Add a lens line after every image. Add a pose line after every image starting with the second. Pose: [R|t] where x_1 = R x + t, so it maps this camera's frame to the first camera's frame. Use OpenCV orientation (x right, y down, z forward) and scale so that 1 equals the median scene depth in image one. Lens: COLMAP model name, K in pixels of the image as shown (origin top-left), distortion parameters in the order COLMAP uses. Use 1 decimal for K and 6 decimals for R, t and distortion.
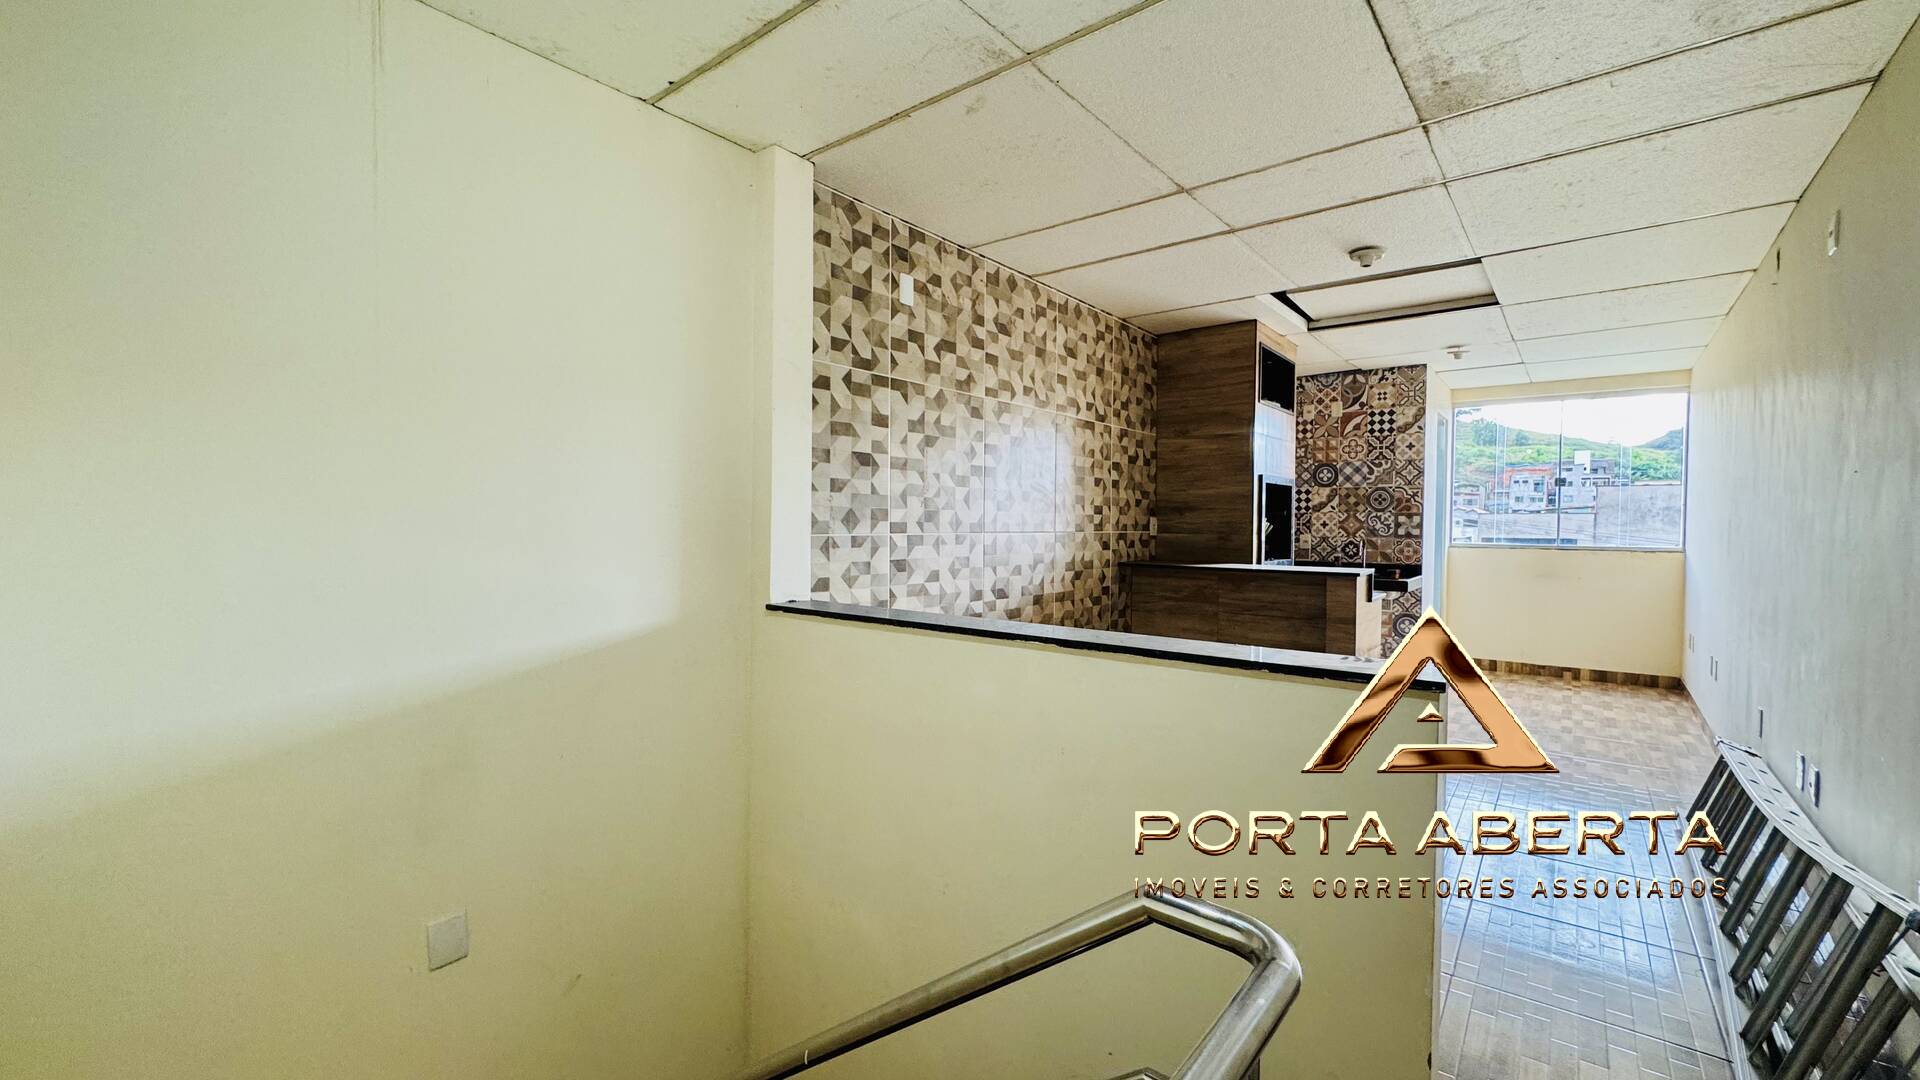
lens RADIAL K [[768.5, 0, 961.1], [0, 768.5, 536.0], [0, 0, 1]] dist [-0.001728, -0.000341]
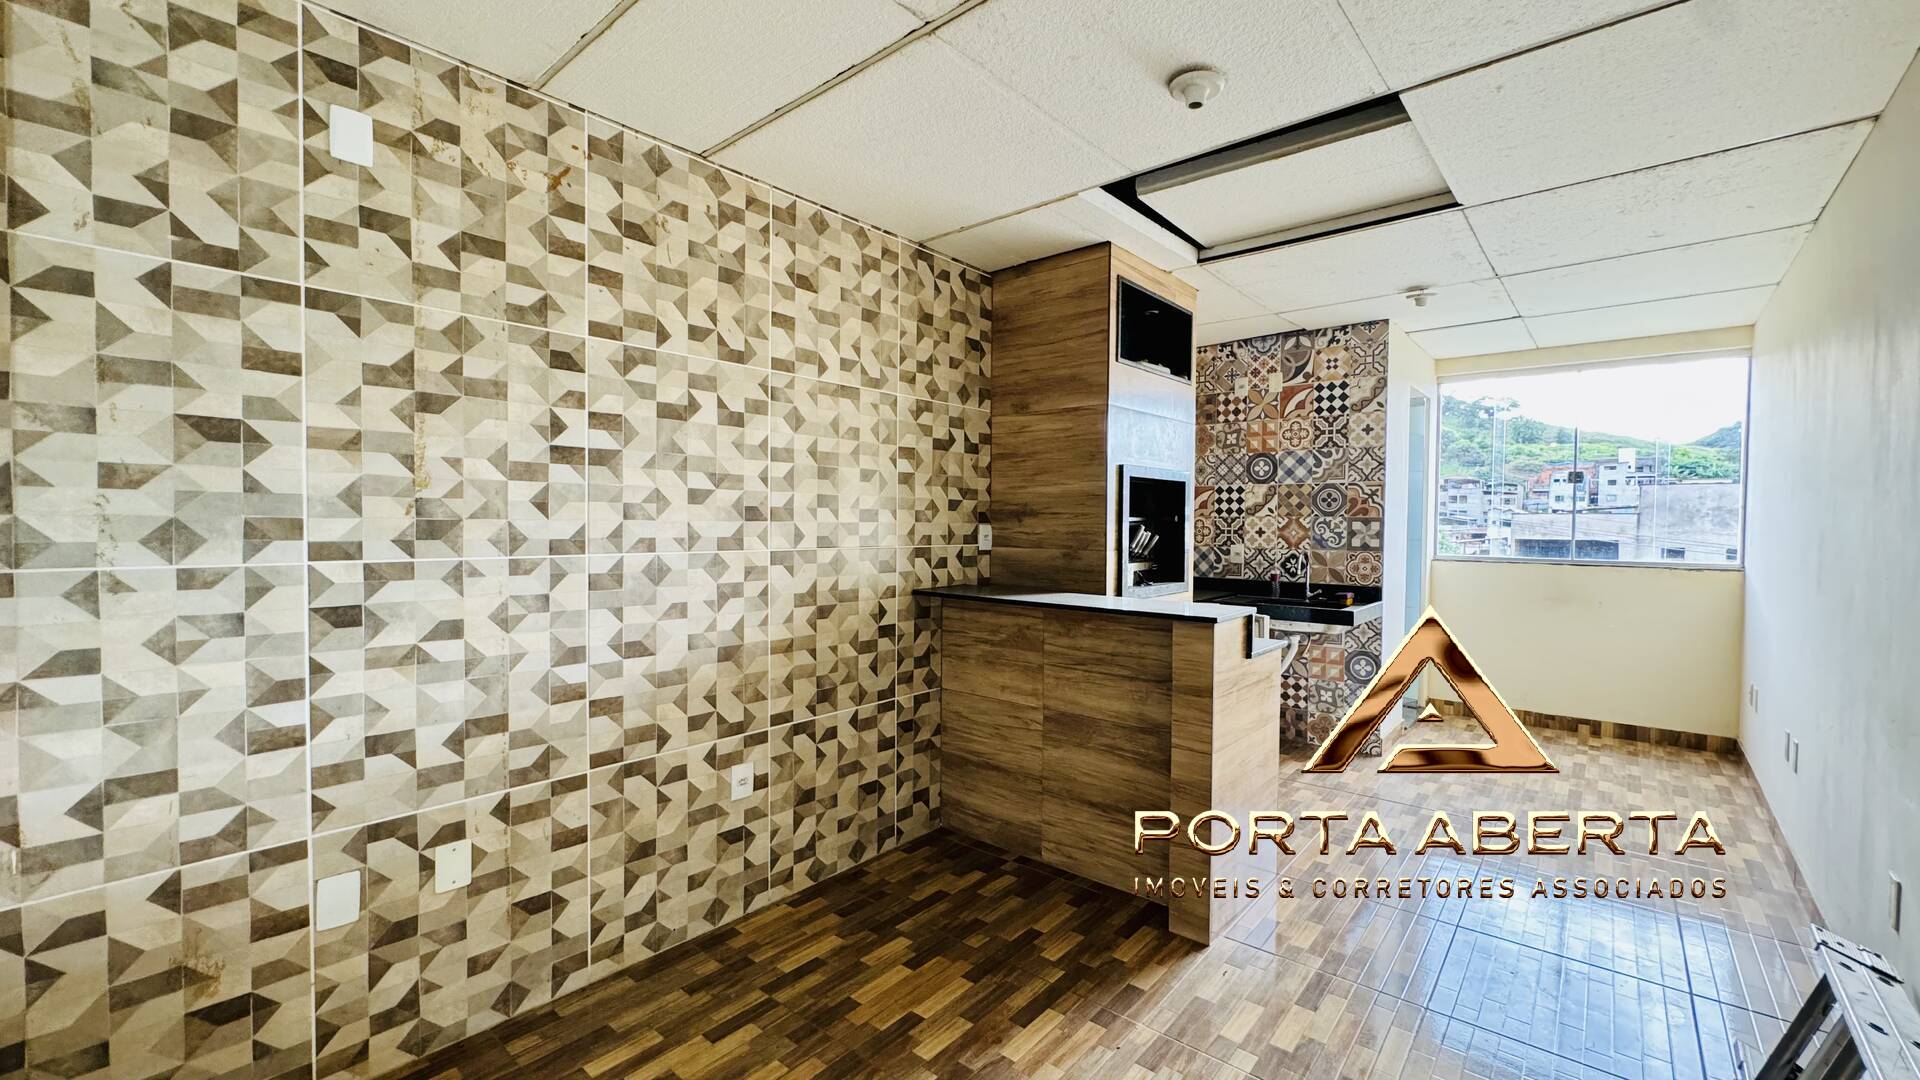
lens RADIAL K [[768.5, 0, 957.8], [0, 768.5, 537.2], [0, 0, 1]] dist [-0.001728, -0.000341]
pose [[0.999333, 0.001885, -0.036460, 0.293873], [-0.001795, 0.999995, 0.002512, -0.016977], [0.036465, -0.002445, 0.999332, 0.322736]]
